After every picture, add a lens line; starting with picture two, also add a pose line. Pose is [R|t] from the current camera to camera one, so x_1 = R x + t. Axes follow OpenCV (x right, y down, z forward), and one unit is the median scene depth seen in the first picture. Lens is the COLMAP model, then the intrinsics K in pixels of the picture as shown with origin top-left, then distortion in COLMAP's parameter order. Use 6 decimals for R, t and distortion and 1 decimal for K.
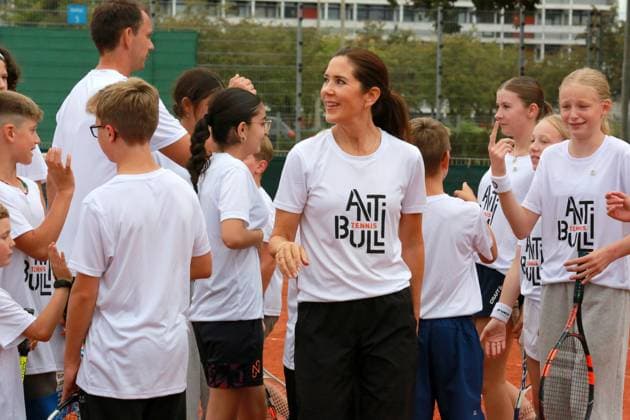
lens RADIAL K [[3601.1, 0, 315.5], [0, 3601.1, 208.3], [0, 0, 1]] dist [2.376272, 0.000000]
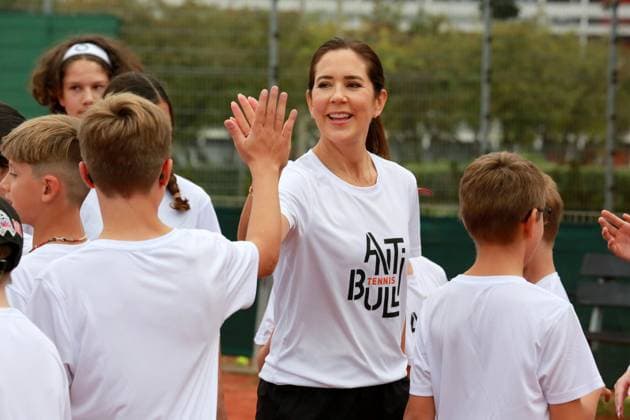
lens RADIAL K [[3601.1, 0, 315.0], [0, 3601.1, 211.4], [0, 0, 1]] dist [2.376272, 0.000000]
pose [[0.999981, 0.000654, -0.006076, 0.007029], [-0.000719, 0.999943, -0.010616, -0.006502], [0.006069, 0.010620, 0.999925, 0.341092]]
